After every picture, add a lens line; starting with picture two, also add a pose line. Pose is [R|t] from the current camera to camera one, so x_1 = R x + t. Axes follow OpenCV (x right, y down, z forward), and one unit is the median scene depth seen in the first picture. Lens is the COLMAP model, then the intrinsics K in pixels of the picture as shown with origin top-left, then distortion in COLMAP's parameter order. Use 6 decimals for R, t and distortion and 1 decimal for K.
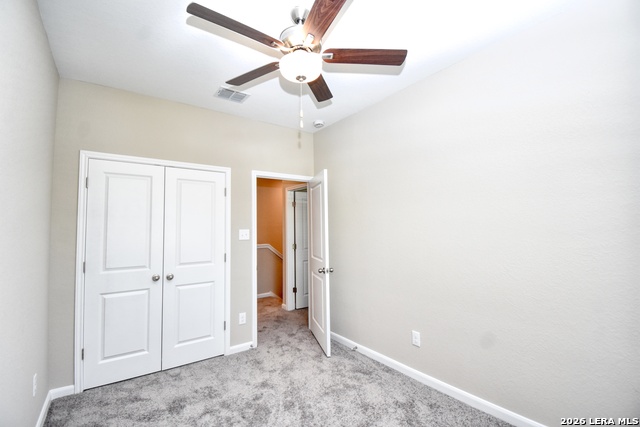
lens RADIAL K [[280.9, 0, 317.5], [0, 280.9, 212.0], [0, 0, 1]] dist [0.016311, -0.025236]
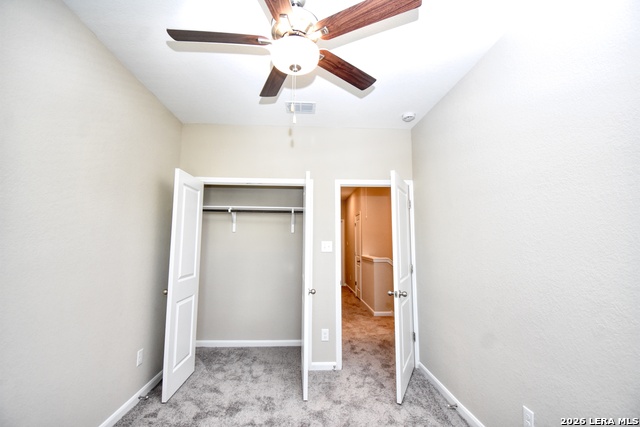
lens RADIAL K [[280.9, 0, 317.5], [0, 280.9, 212.0], [0, 0, 1]] dist [0.016311, -0.025236]
pose [[0.841425, -0.038049, -0.539032, 0.277987], [0.013816, 0.998707, -0.048930, 0.009401], [0.540197, 0.033724, 0.840863, 0.194526]]
